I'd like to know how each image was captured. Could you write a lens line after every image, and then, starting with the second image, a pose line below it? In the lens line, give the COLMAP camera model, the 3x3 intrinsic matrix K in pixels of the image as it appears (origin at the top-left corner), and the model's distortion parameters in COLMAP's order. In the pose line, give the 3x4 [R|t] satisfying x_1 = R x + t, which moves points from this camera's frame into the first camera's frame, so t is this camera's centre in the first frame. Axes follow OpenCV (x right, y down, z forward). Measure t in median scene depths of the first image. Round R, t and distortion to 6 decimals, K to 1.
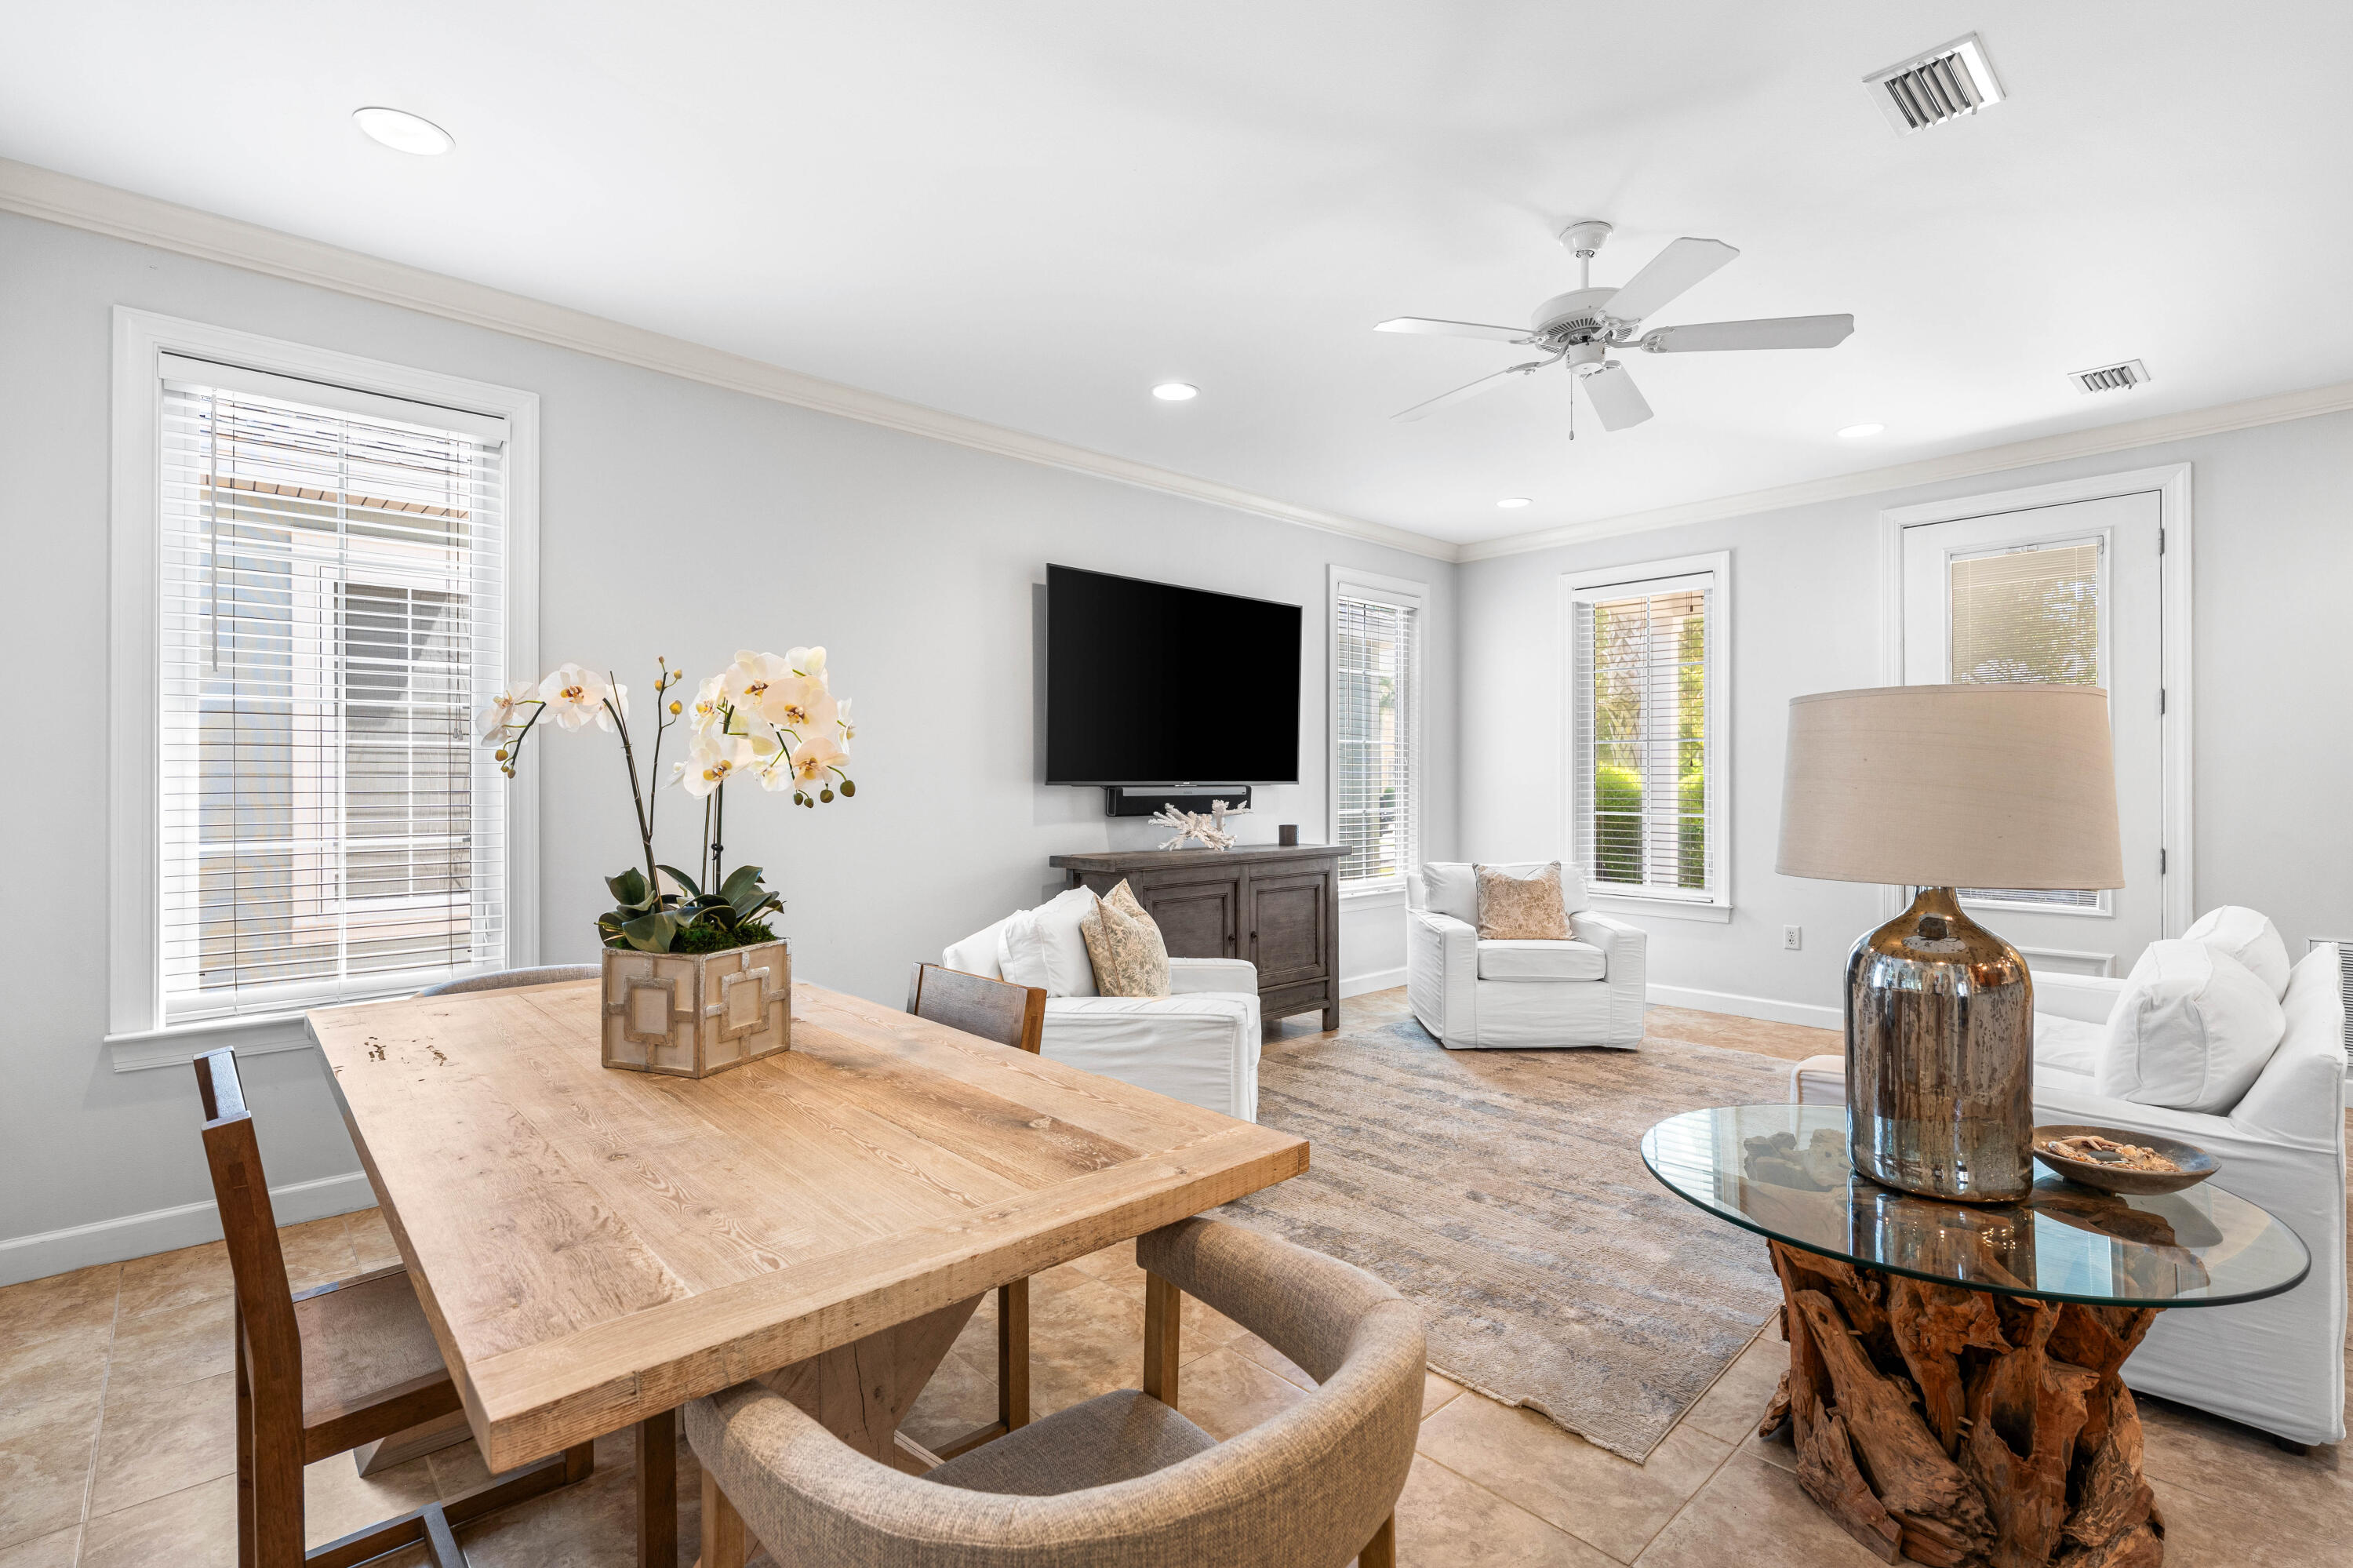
lens RADIAL K [[1096.3, 0, 1176.5], [0, 1096.3, 784.0], [0, 0, 1]] dist [-0.001141, 0.000028]
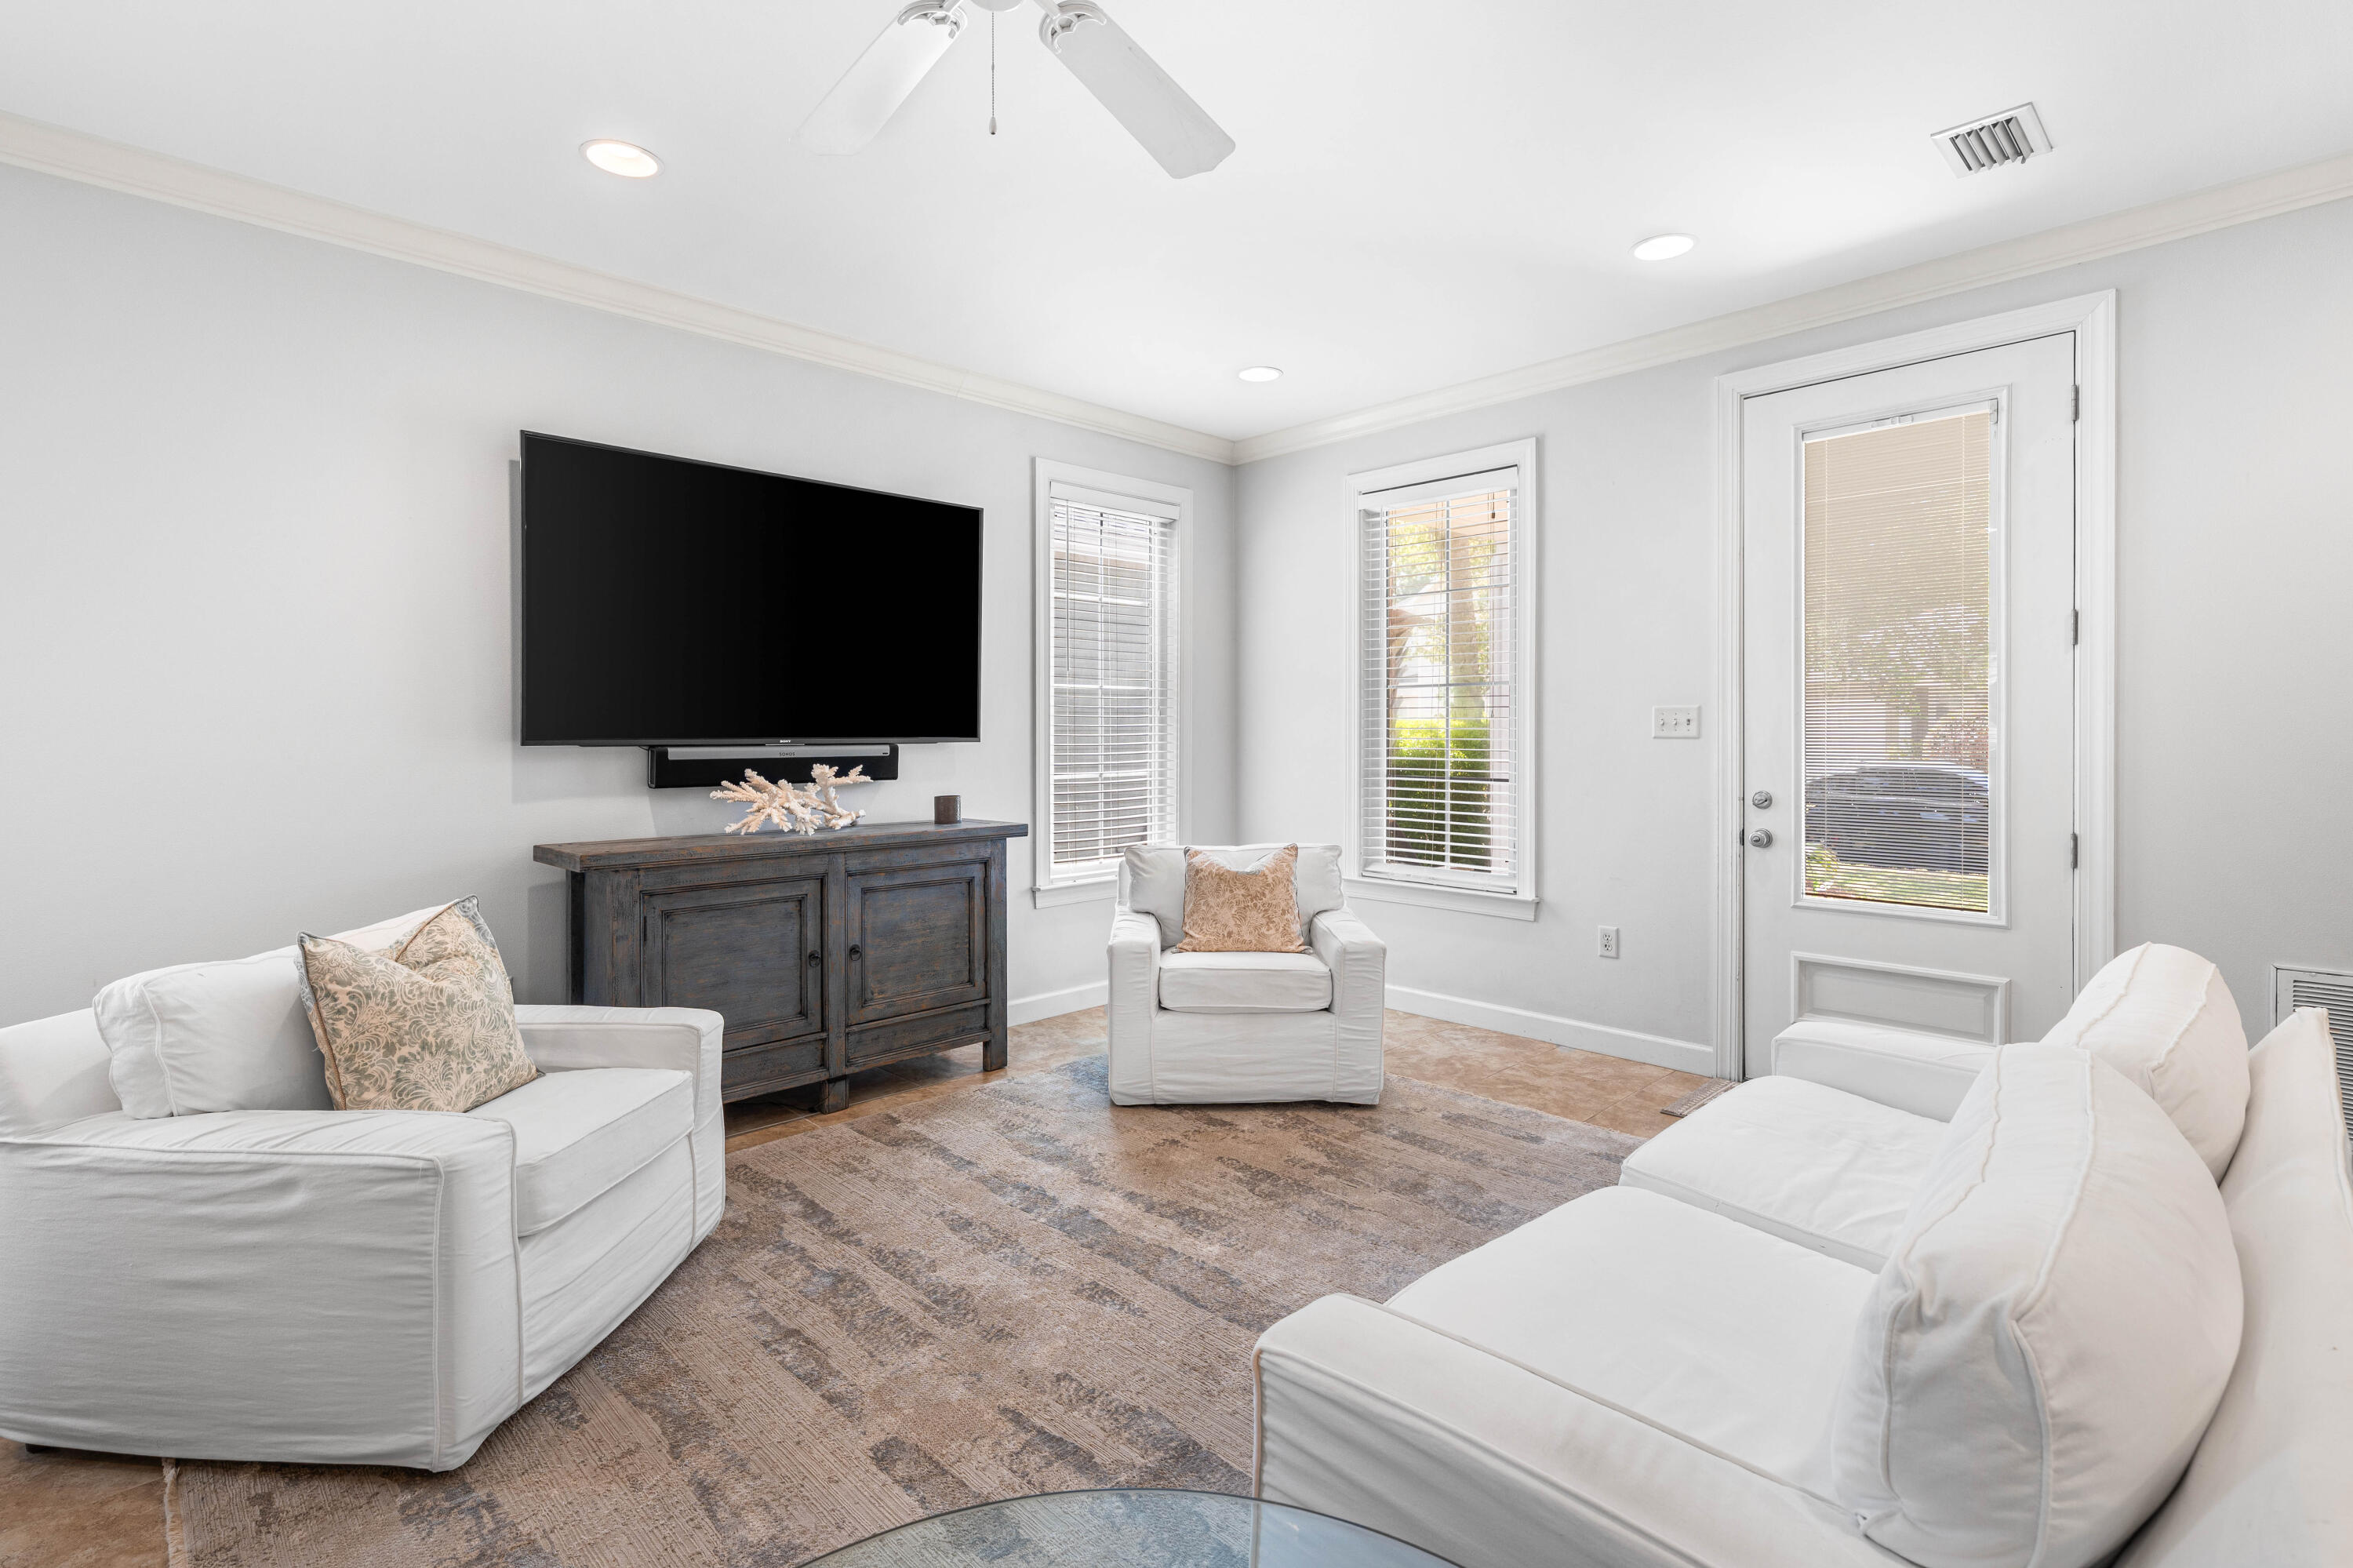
lens RADIAL K [[1100.2, 0, 1174.5], [0, 1100.2, 742.6], [0, 0, 1]] dist [0.000913, -0.000454]
pose [[0.999766, -0.000952, 0.021607, 0.271211], [0.000788, 0.999971, 0.007589, -0.005667], [-0.021614, -0.007570, 0.999738, 0.268635]]
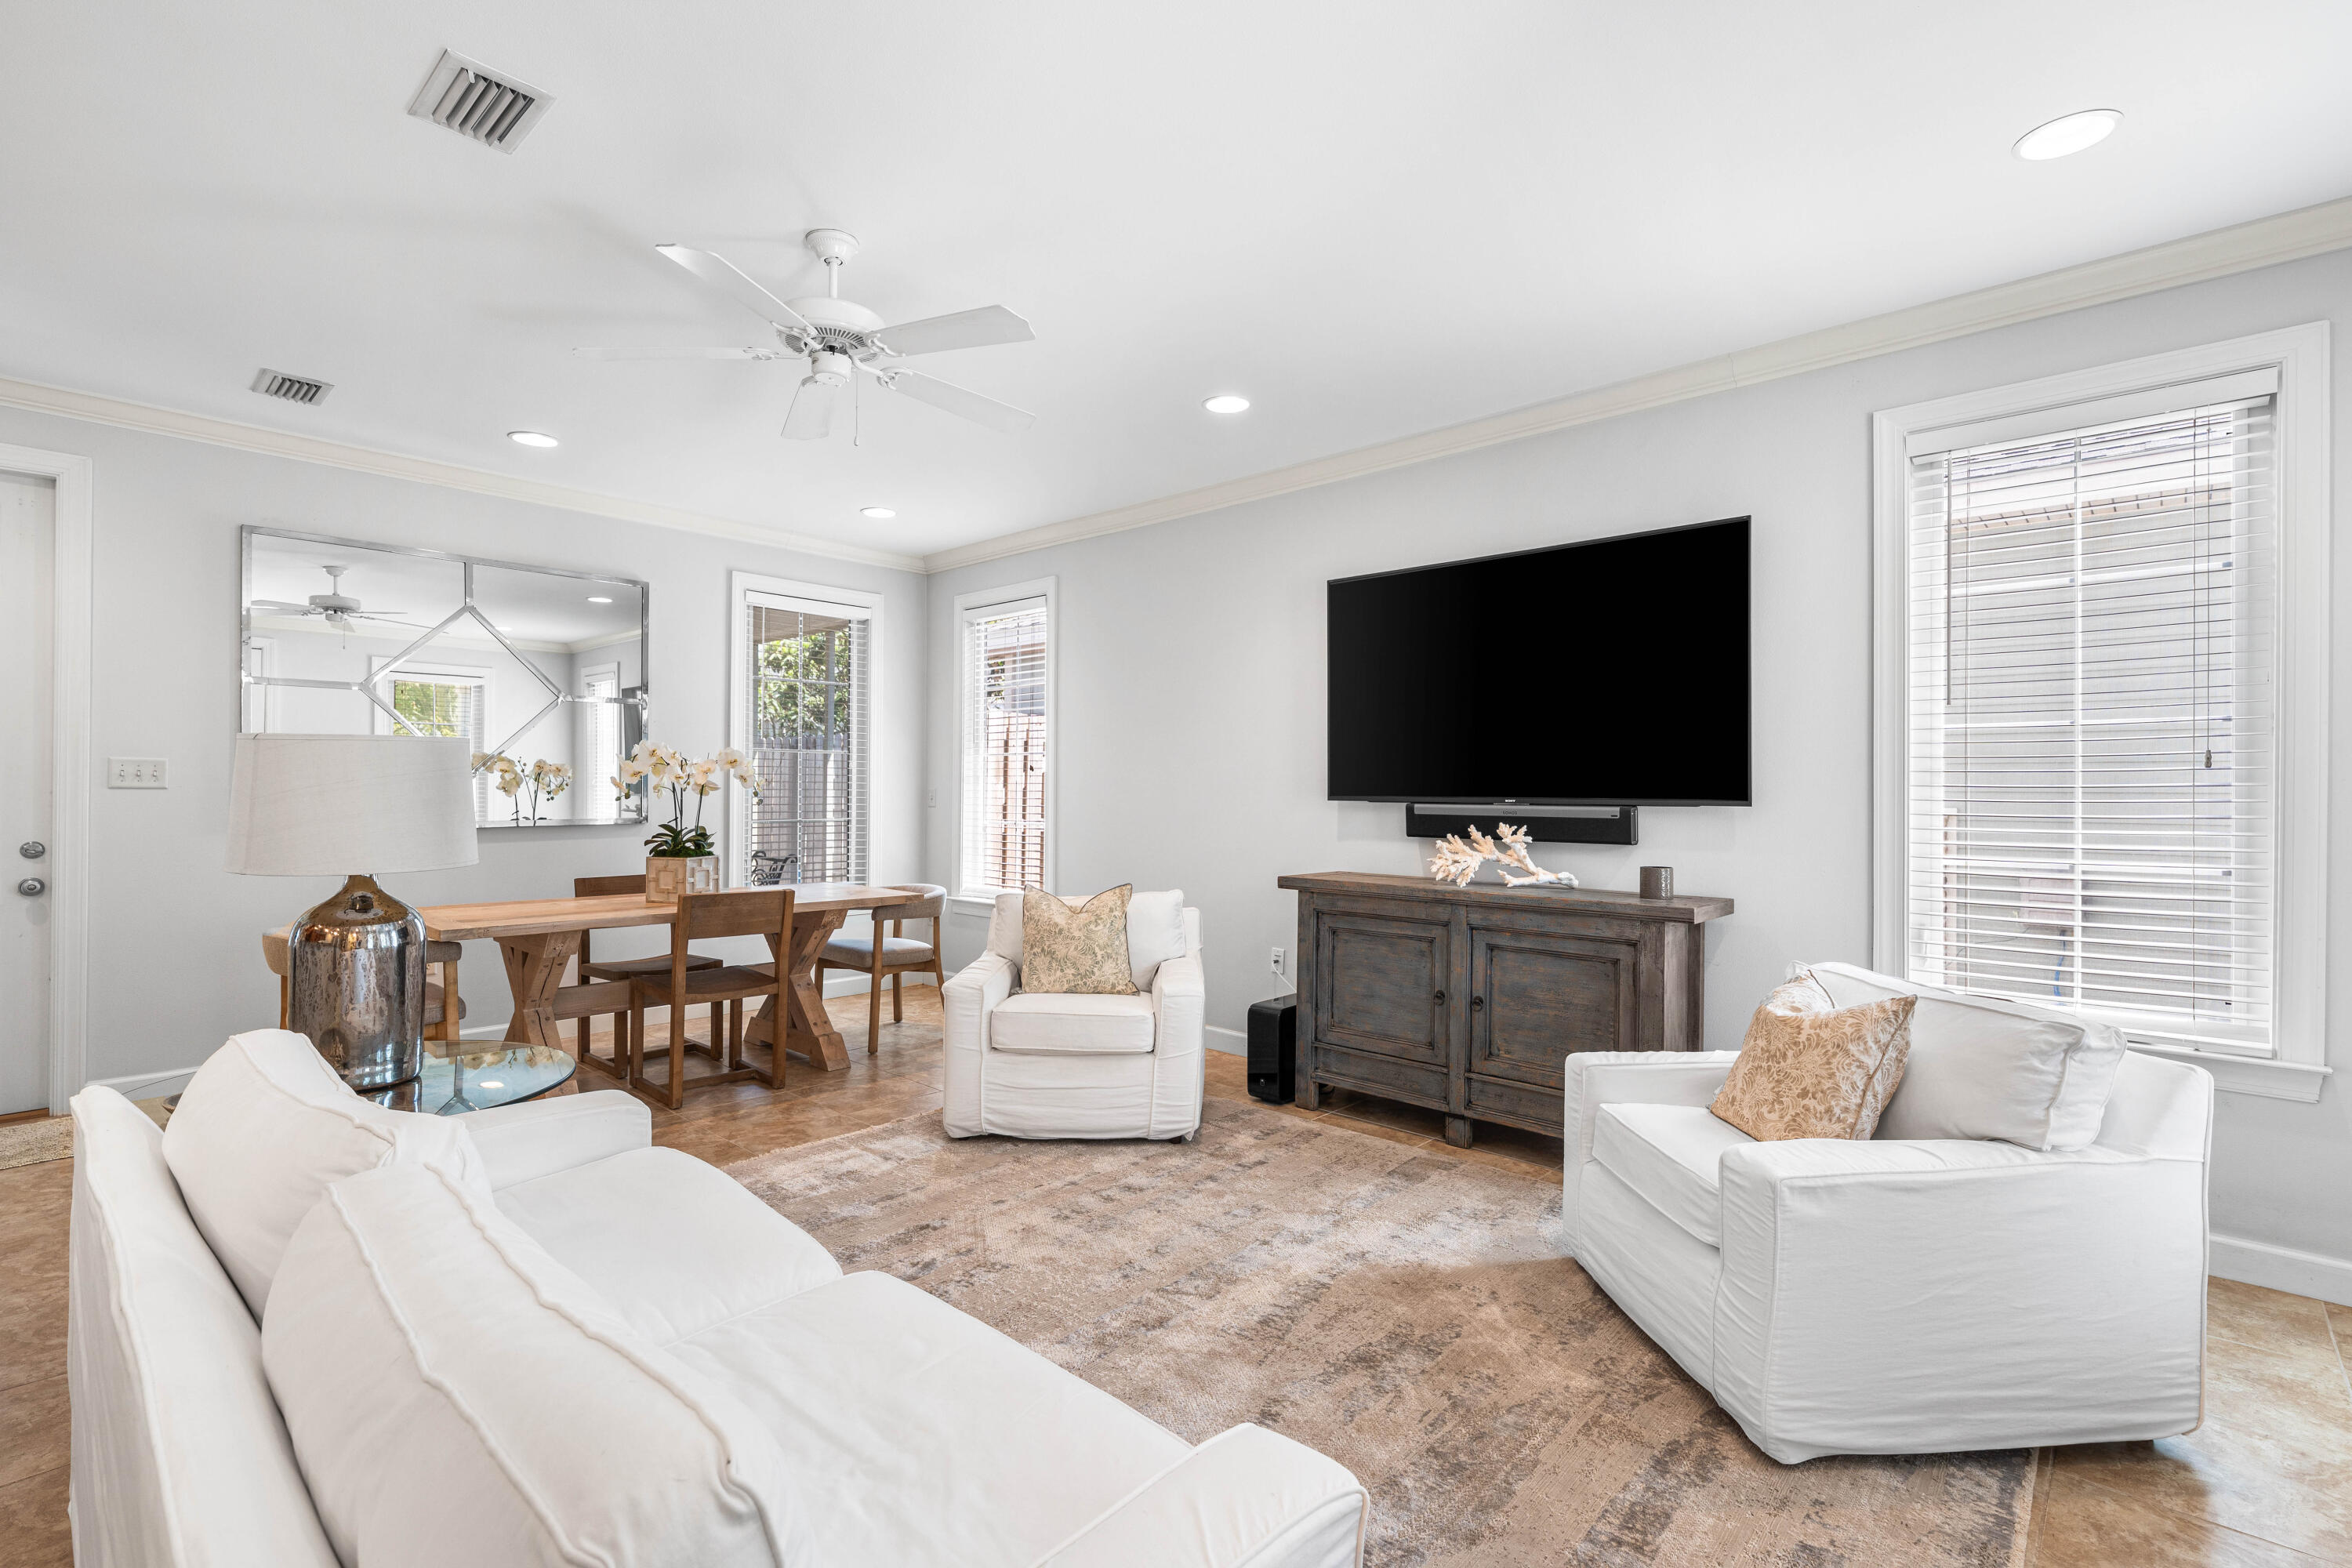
lens RADIAL K [[1039.3, 0, 1176.1], [0, 1039.3, 790.2], [0, 0, 1]] dist [0.000761, -0.000186]
pose [[0.082005, -0.001860, -0.996630, 0.783180], [-0.011020, 0.999935, -0.002773, -0.004144], [0.996571, 0.011211, 0.081979, 0.742497]]
